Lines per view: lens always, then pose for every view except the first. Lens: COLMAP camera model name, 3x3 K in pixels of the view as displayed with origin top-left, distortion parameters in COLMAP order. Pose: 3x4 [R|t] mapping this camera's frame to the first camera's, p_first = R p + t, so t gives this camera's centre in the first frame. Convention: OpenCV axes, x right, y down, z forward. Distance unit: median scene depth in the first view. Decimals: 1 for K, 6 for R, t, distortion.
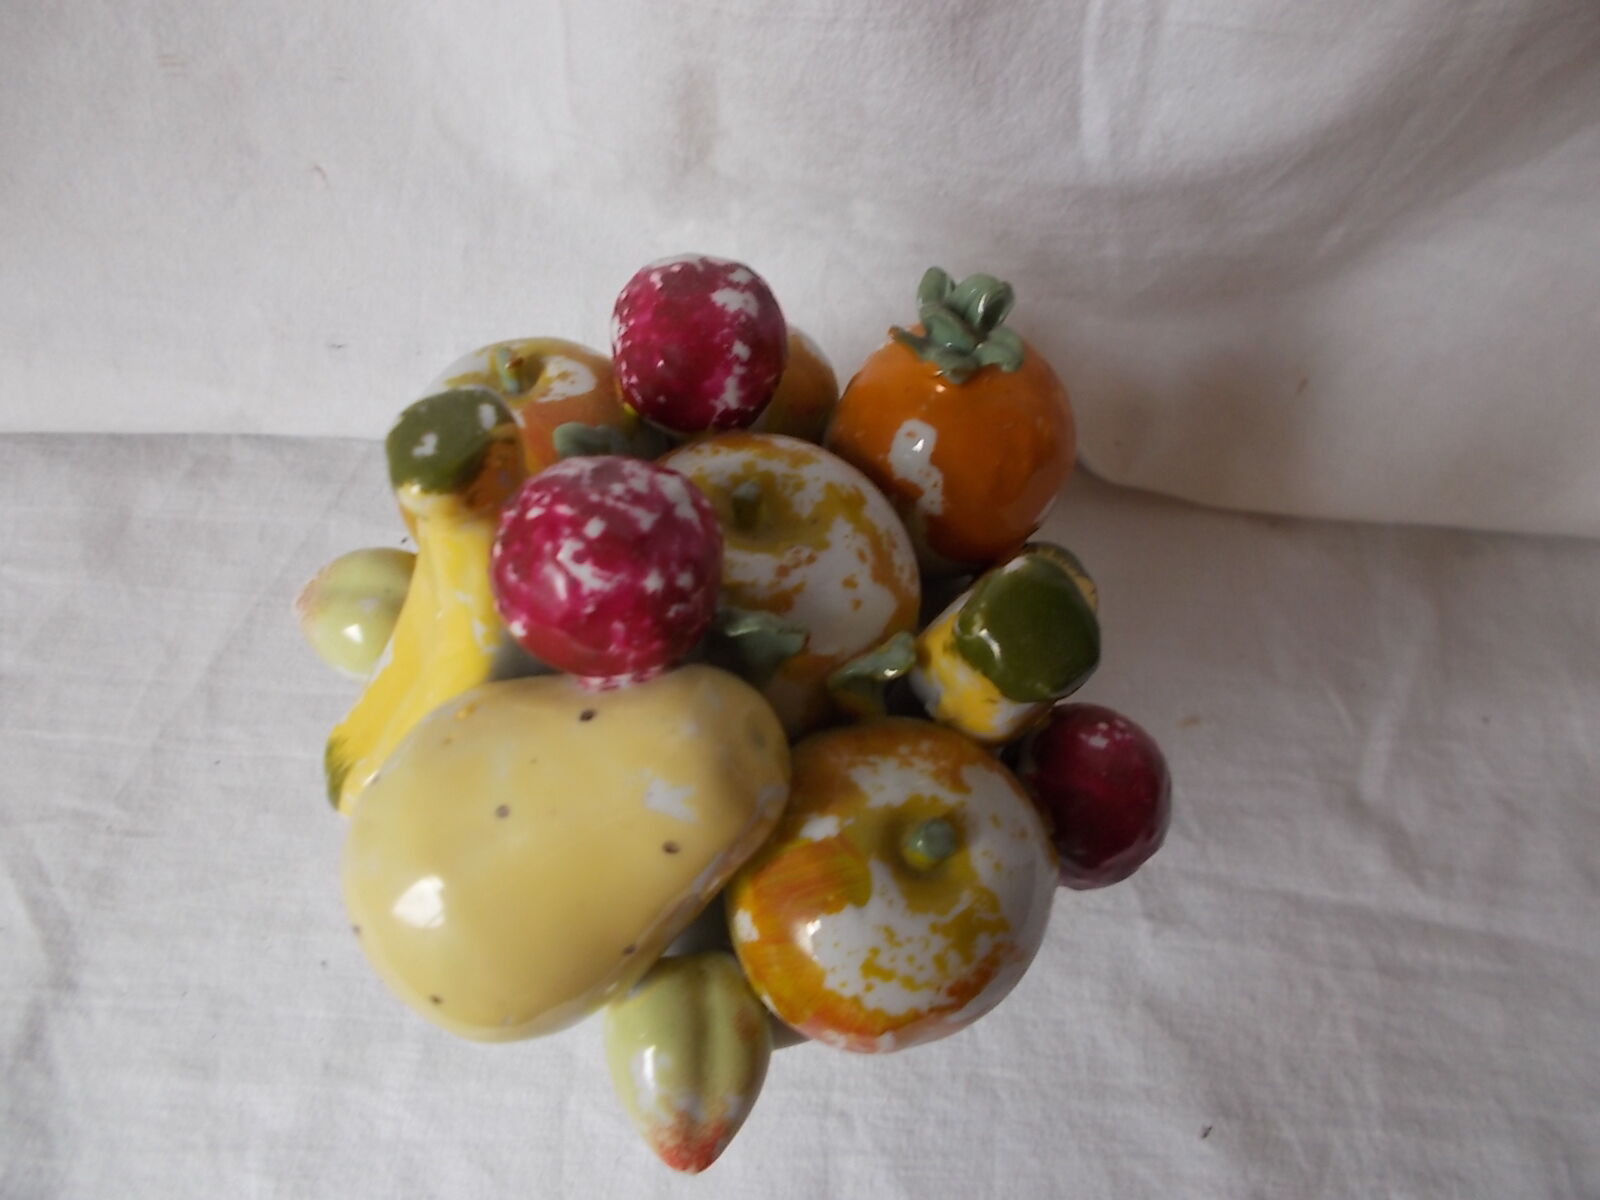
lens RADIAL K [[1204.4, 0, 786.4], [0, 1204.4, 584.3], [0, 0, 1]] dist [0.020445, -0.021867]
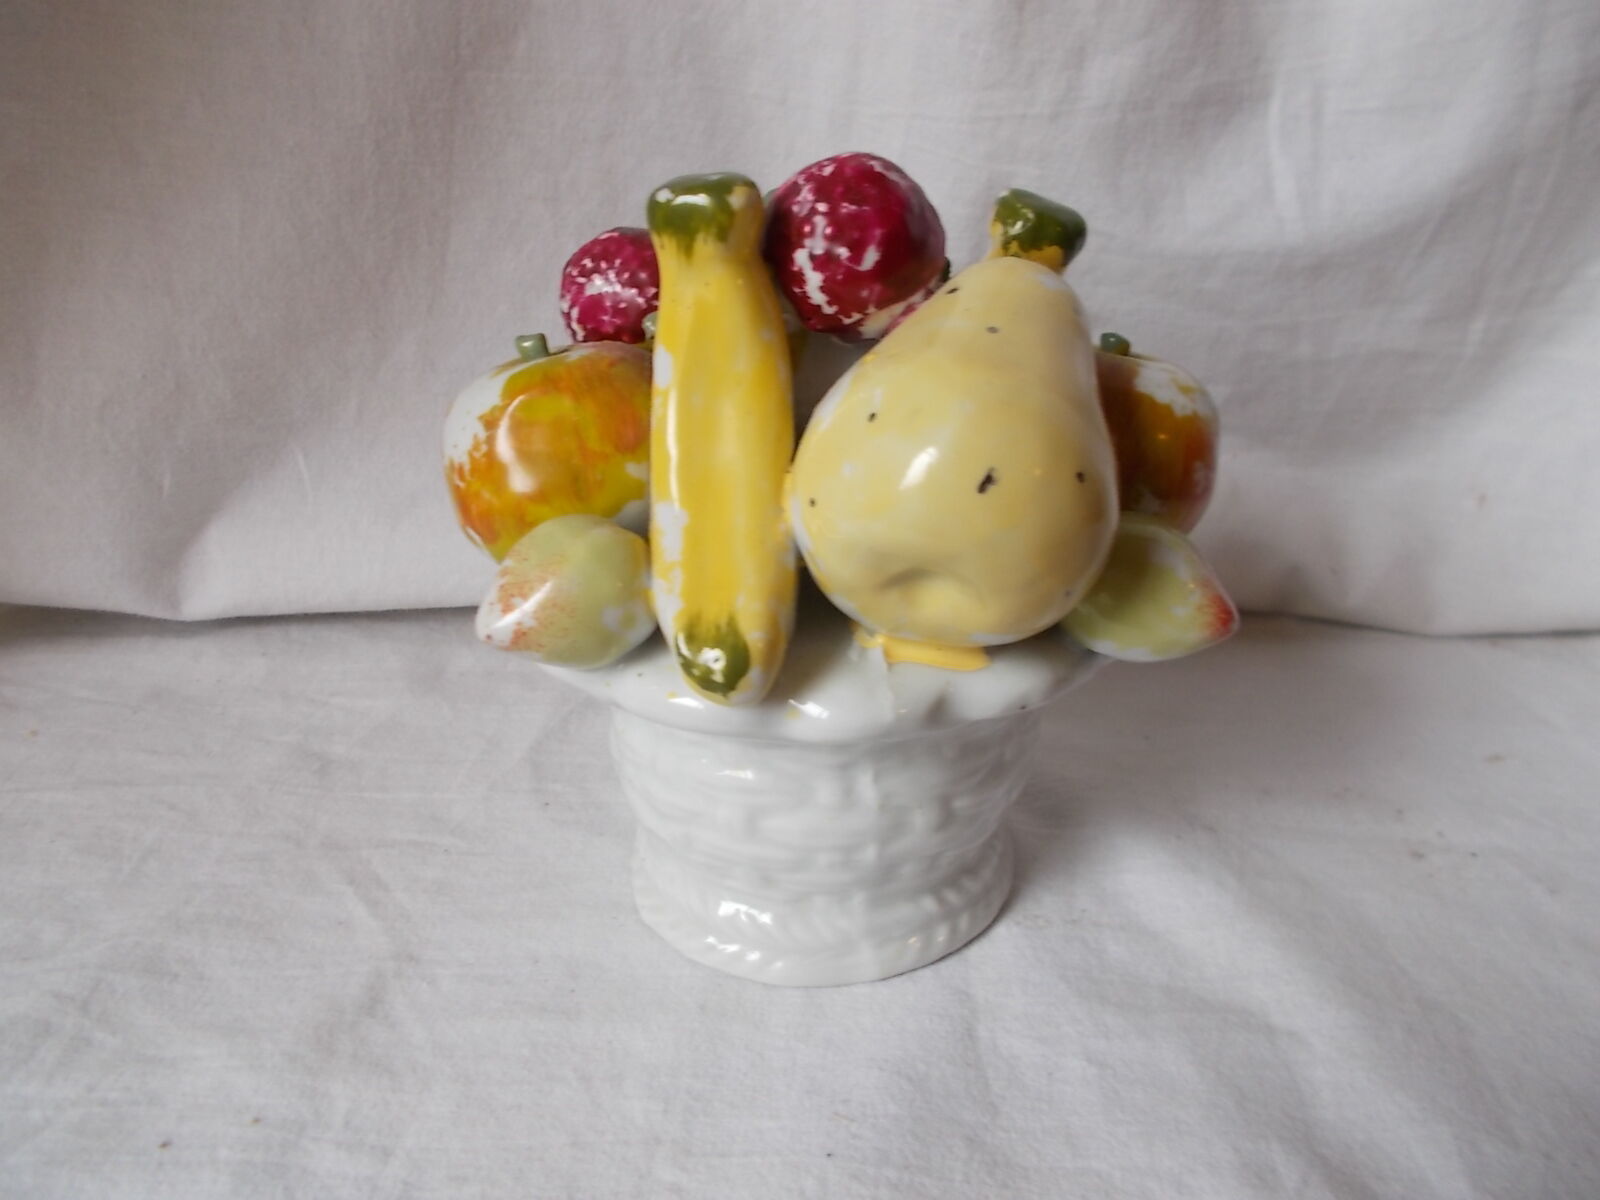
lens RADIAL K [[1204.4, 0, 789.7], [0, 1204.4, 595.1], [0, 0, 1]] dist [0.020445, -0.021867]
pose [[0.998984, -0.042805, 0.014070, -0.310577], [0.043357, 0.828220, -0.558724, 0.638927], [0.012263, 0.558766, 0.829234, 0.087595]]
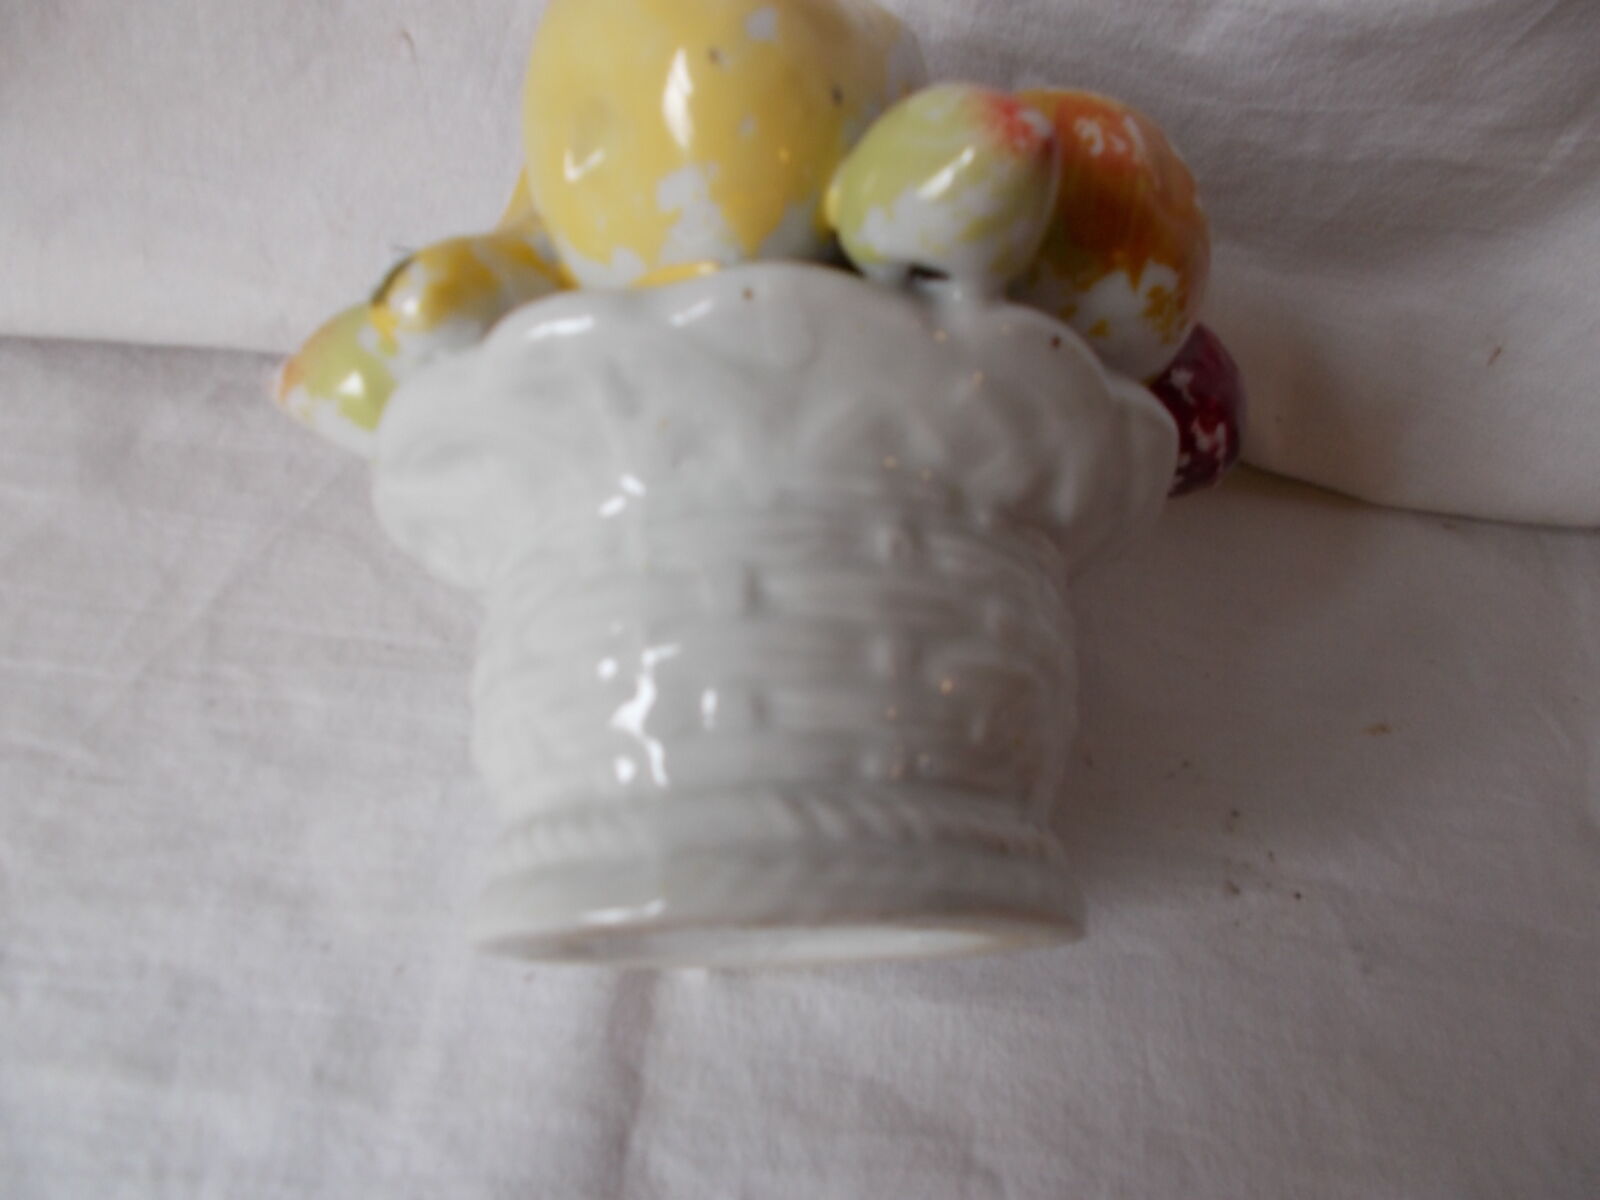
lens RADIAL K [[1204.4, 0, 785.8], [0, 1204.4, 585.4], [0, 0, 1]] dist [0.020445, -0.021867]
pose [[0.998416, 0.054325, 0.014636, -0.111613], [-0.051777, 0.988973, -0.138746, 0.180983], [-0.022012, 0.137769, 0.990220, 0.190977]]
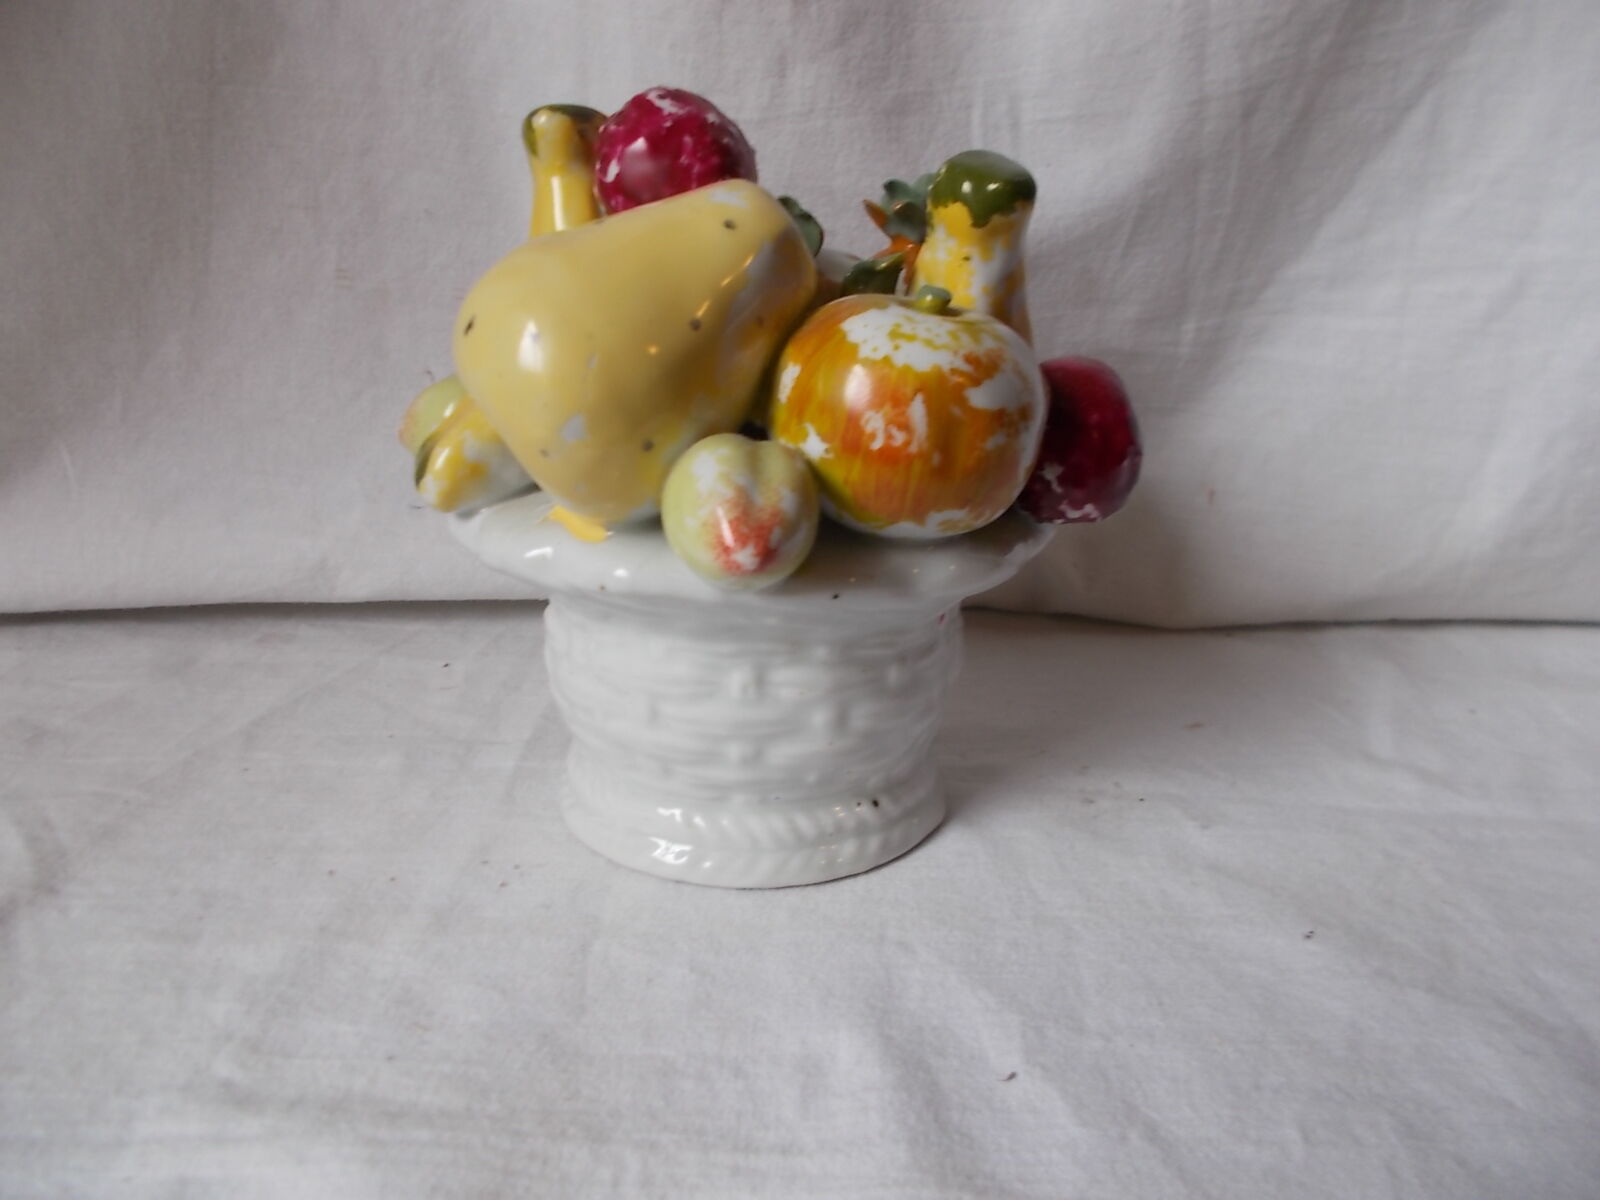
lens RADIAL K [[1204.4, 0, 789.5], [0, 1204.4, 590.6], [0, 0, 1]] dist [0.020445, -0.021867]
pose [[0.998398, -0.043476, 0.036218, -0.055704], [0.056585, 0.769286, -0.636394, 0.785333], [-0.000194, 0.637424, 0.770513, 0.146889]]
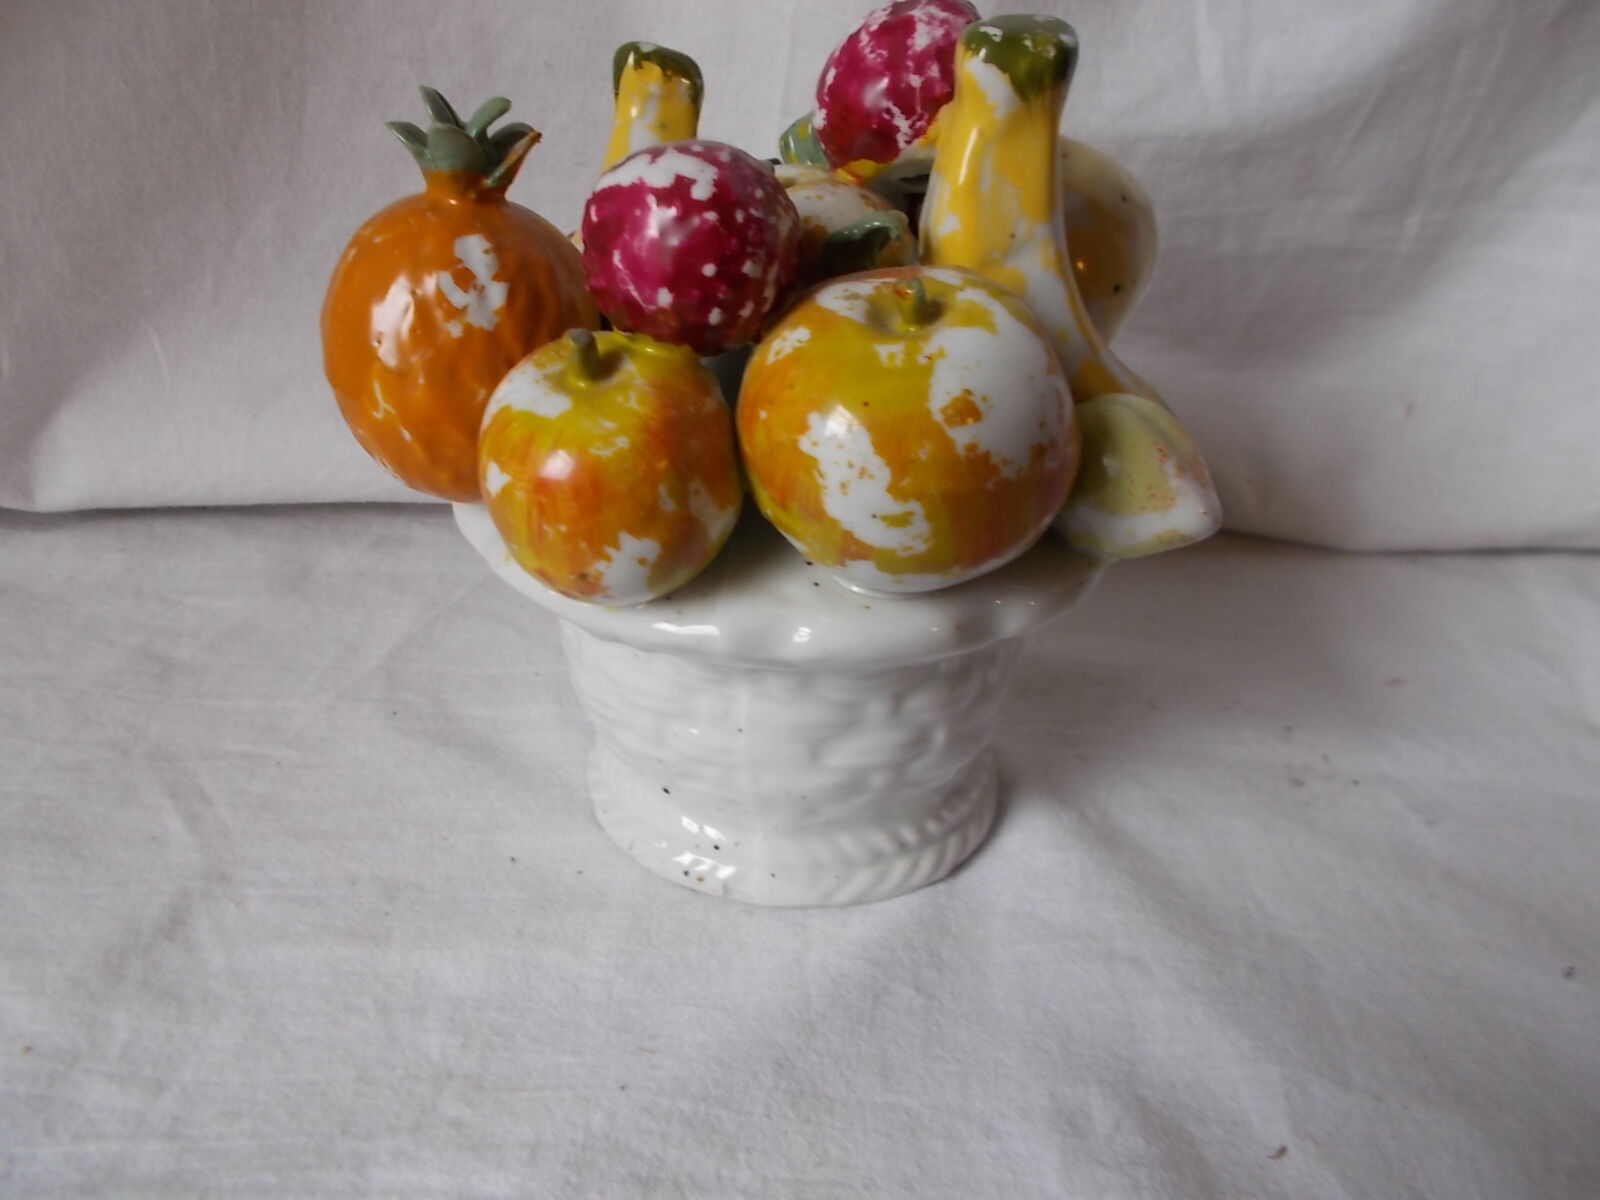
lens RADIAL K [[1204.4, 0, 796.6], [0, 1204.4, 593.9], [0, 0, 1]] dist [0.020445, -0.021867]
pose [[0.999406, -0.026628, 0.021881, -0.195351], [0.033902, 0.873787, -0.485125, 0.599333], [-0.006201, 0.485579, 0.874171, 0.137331]]
